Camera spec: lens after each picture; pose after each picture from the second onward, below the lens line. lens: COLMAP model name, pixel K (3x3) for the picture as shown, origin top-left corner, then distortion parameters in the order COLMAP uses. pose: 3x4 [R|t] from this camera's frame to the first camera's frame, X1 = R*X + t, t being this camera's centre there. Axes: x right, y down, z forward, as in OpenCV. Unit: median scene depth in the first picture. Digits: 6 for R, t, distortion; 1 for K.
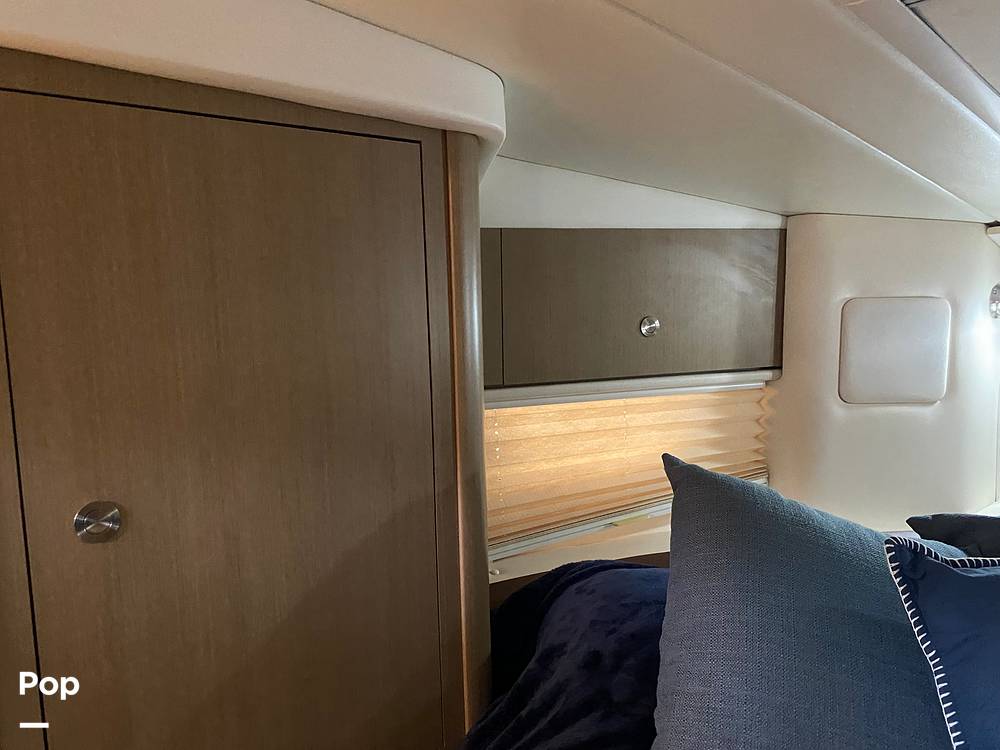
lens RADIAL K [[776.8, 0, 500.0], [0, 776.8, 375.0], [0, 0, 1]] dist [-0.000456, 0.003037]
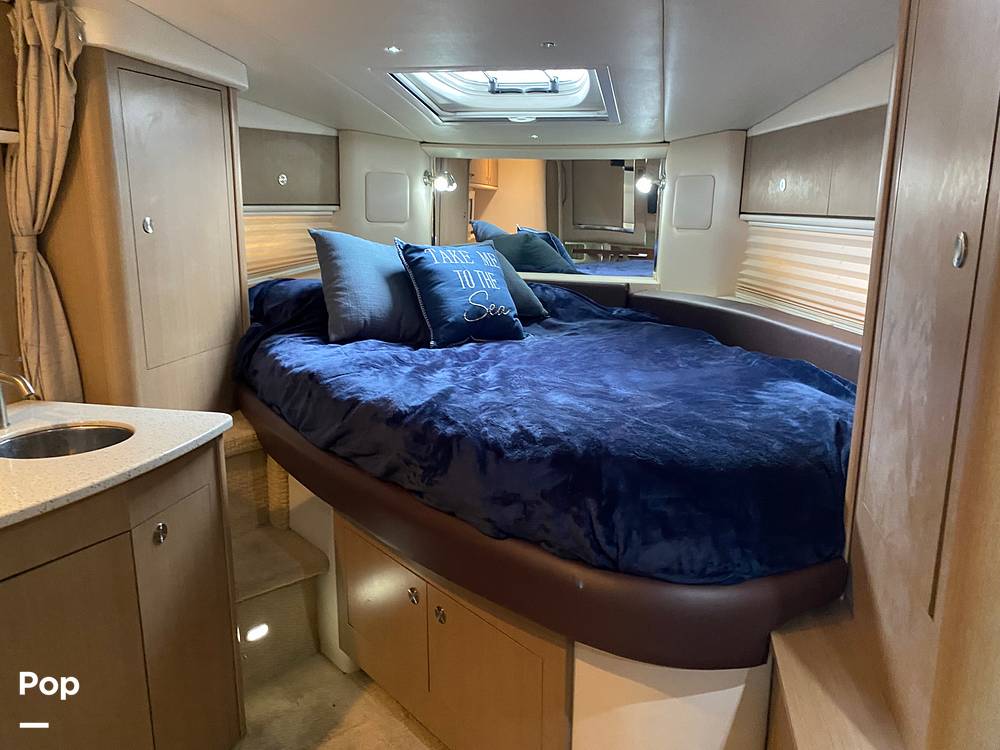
lens RADIAL K [[776.8, 0, 500.0], [0, 776.8, 375.0], [0, 0, 1]] dist [-0.000456, 0.003037]
pose [[0.794869, -0.107119, 0.597251, -0.607328], [0.031240, 0.990213, 0.136021, 0.177466], [-0.605976, -0.089461, 0.790436, -0.977435]]
